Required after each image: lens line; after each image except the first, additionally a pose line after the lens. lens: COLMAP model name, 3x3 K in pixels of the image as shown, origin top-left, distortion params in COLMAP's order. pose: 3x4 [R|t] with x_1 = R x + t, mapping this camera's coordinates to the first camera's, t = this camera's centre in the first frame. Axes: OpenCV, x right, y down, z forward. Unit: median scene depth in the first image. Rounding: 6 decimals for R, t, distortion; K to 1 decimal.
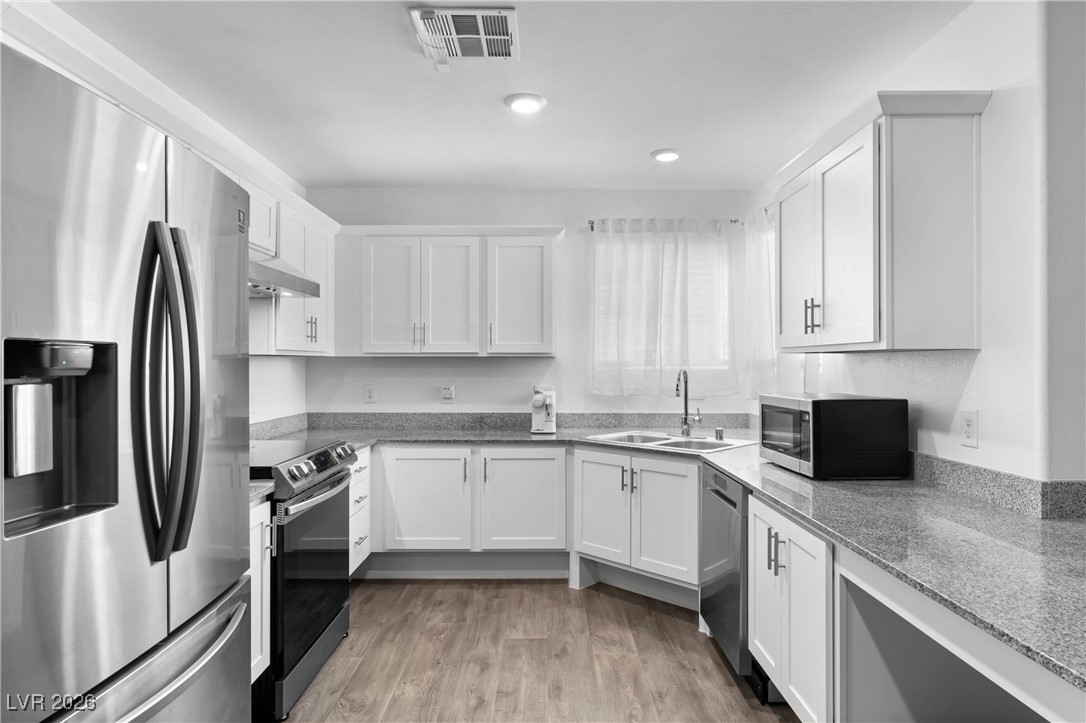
lens RADIAL K [[629.7, 0, 543.0], [0, 629.7, 361.7], [0, 0, 1]] dist [0.001799, 0.001073]
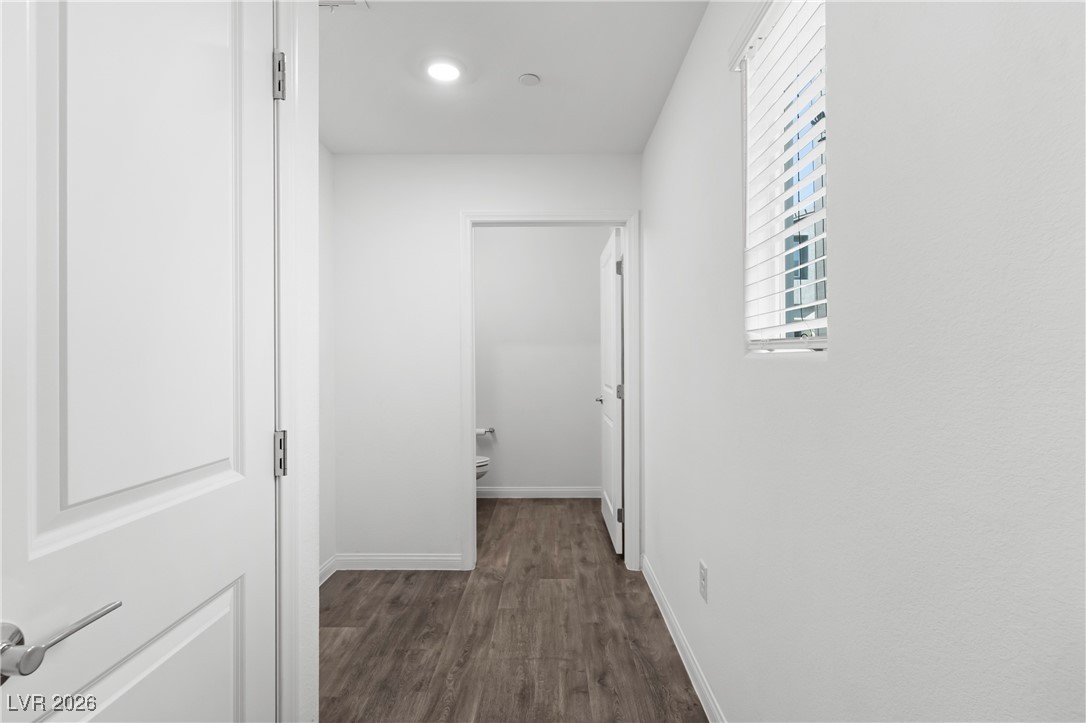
lens RADIAL K [[517.3, 0, 547.8], [0, 517.3, 364.7], [0, 0, 1]] dist [-0.000069, 0.001363]
pose [[-0.999980, -0.000772, 0.006340, -0.015337], [-0.000807, 0.999984, -0.005587, 0.035753], [-0.006336, -0.005592, -0.999964, 2.048840]]
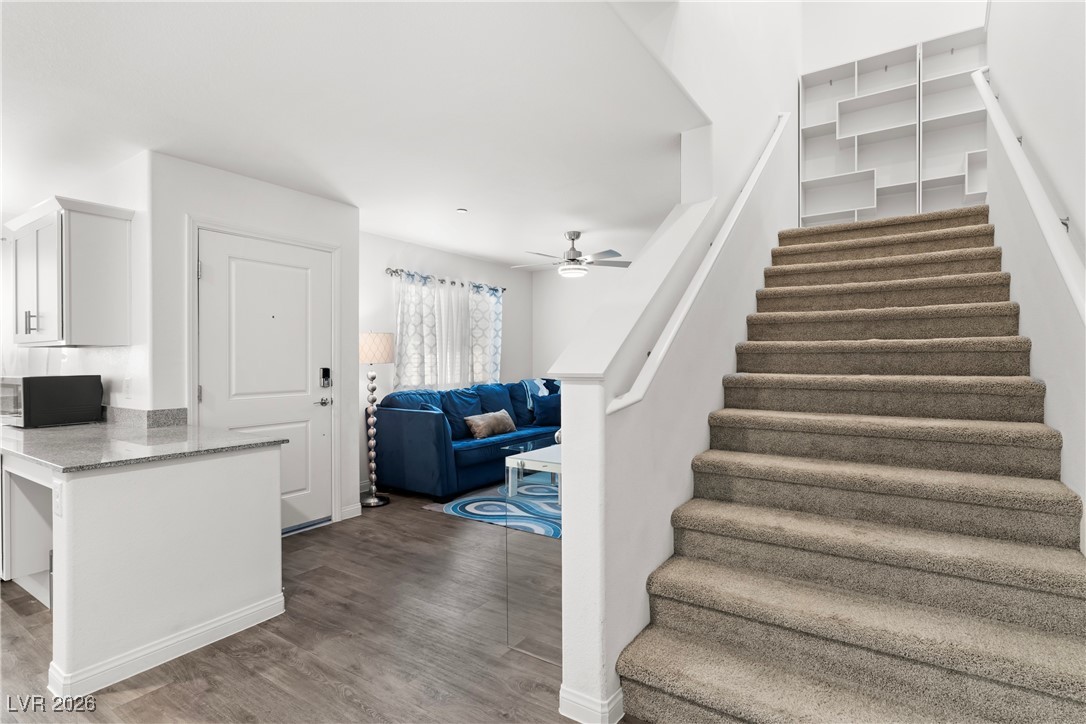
lens RADIAL K [[552.0, 0, 535.3], [0, 552.0, 339.0], [0, 0, 1]] dist [0.001713, 0.001523]
pose [[0.552714, 0.019015, 0.833154, -0.009386], [0.004842, 0.999650, -0.026027, 0.006899], [-0.833357, 0.018420, 0.552428, -0.669083]]
